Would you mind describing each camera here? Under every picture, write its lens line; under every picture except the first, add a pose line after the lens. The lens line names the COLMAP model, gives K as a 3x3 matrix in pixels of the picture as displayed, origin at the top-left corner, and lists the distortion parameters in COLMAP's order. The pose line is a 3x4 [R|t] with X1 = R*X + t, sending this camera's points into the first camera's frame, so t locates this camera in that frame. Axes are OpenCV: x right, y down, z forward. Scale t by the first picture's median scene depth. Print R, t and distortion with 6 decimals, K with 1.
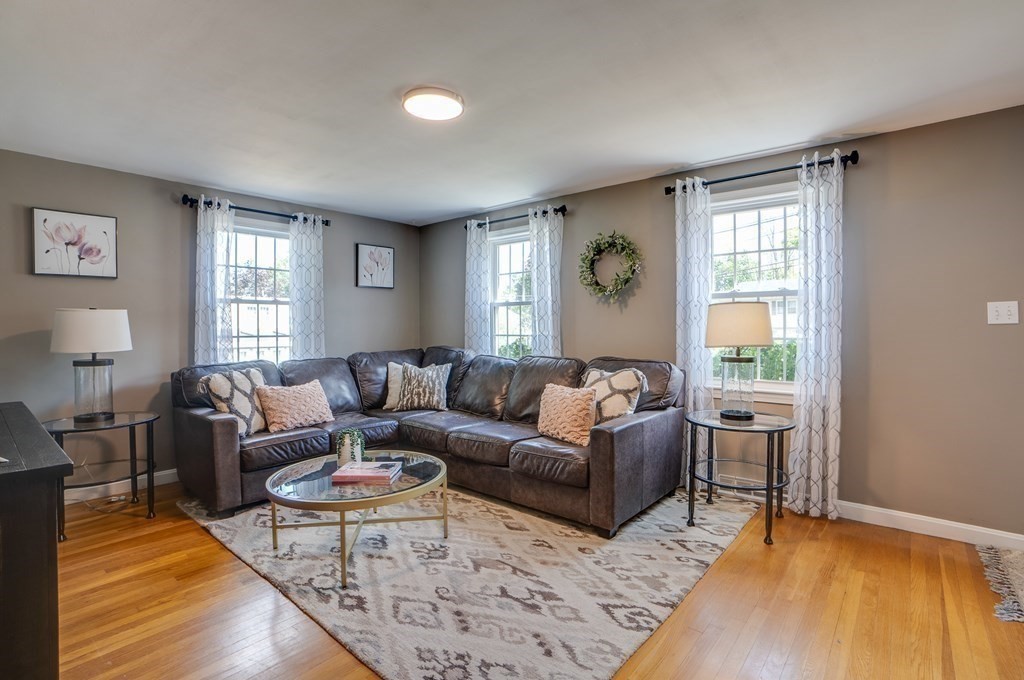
lens RADIAL K [[487.4, 0, 523.6], [0, 487.4, 326.5], [0, 0, 1]] dist [-0.054047, 0.012150]
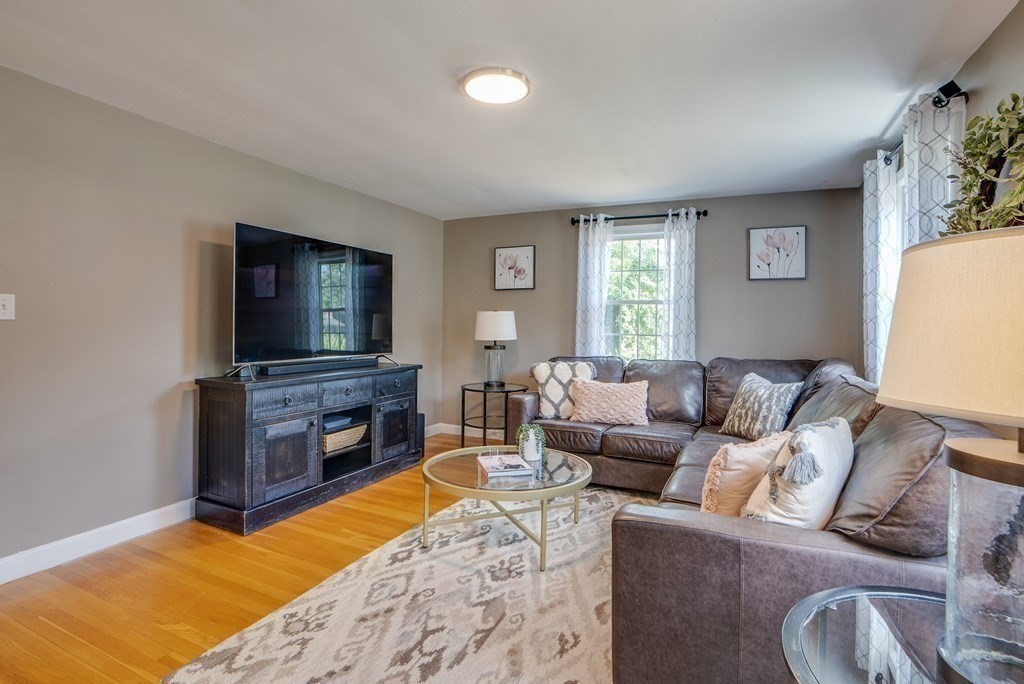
lens RADIAL K [[487.4, 0, 509.3], [0, 487.4, 319.3], [0, 0, 1]] dist [-0.054047, 0.012150]
pose [[0.263088, -0.001247, -0.964771, 0.673166], [-0.017863, 0.999821, -0.006163, -0.003492], [0.964606, 0.018855, 0.263019, 0.734625]]
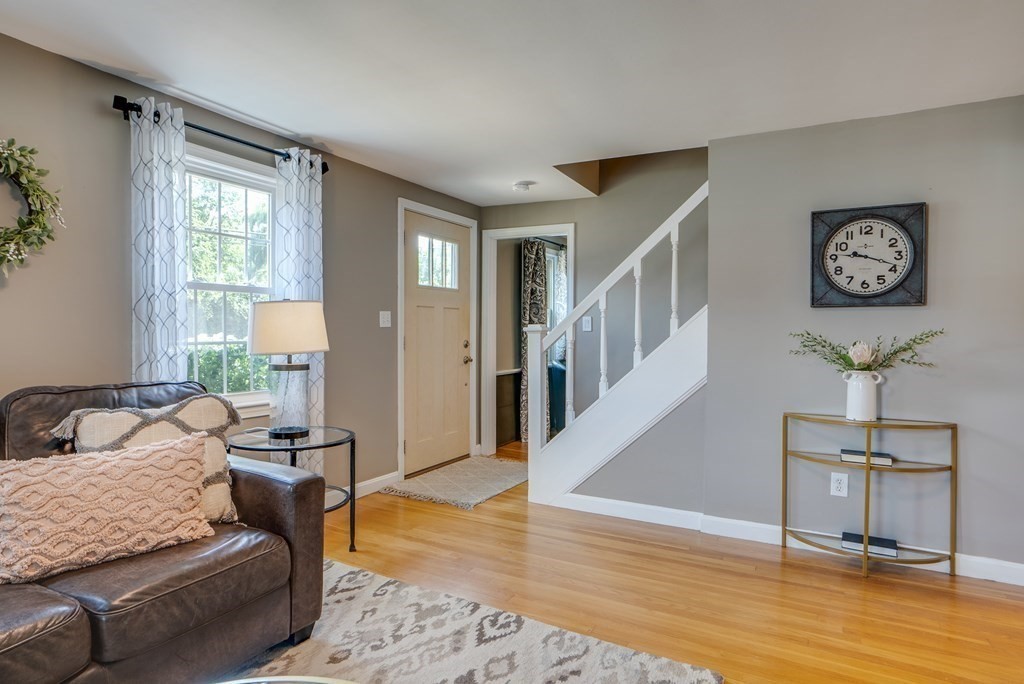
lens RADIAL K [[574.8, 0, 511.5], [0, 574.8, 341.9], [0, 0, 1]] dist [-0.024332, 0.003757]
pose [[-0.193858, -0.019949, 0.980827, -0.679241], [-0.005771, 0.999799, 0.019194, 0.002348], [-0.981013, -0.001940, -0.193934, 0.891164]]
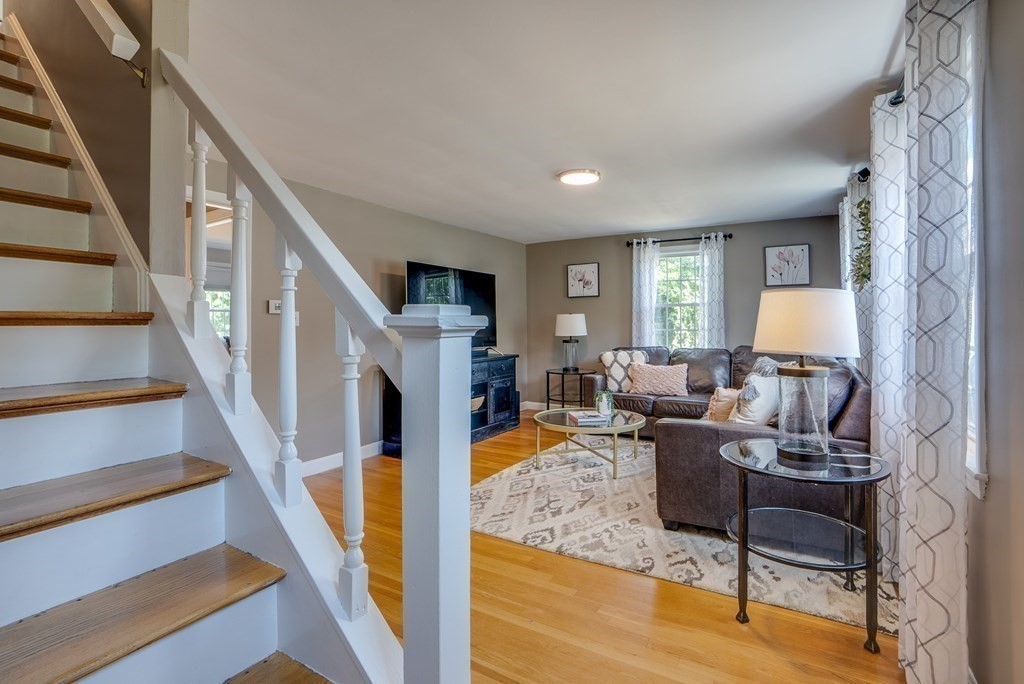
lens RADIAL K [[468.5, 0, 519.0], [0, 468.5, 310.1], [0, 0, 1]] dist [-0.045460, 0.003877]
pose [[0.165337, -0.024851, -0.985924, 1.138512], [0.000506, 0.999684, -0.025113, -0.005214], [0.986237, 0.003653, 0.165298, 0.533034]]
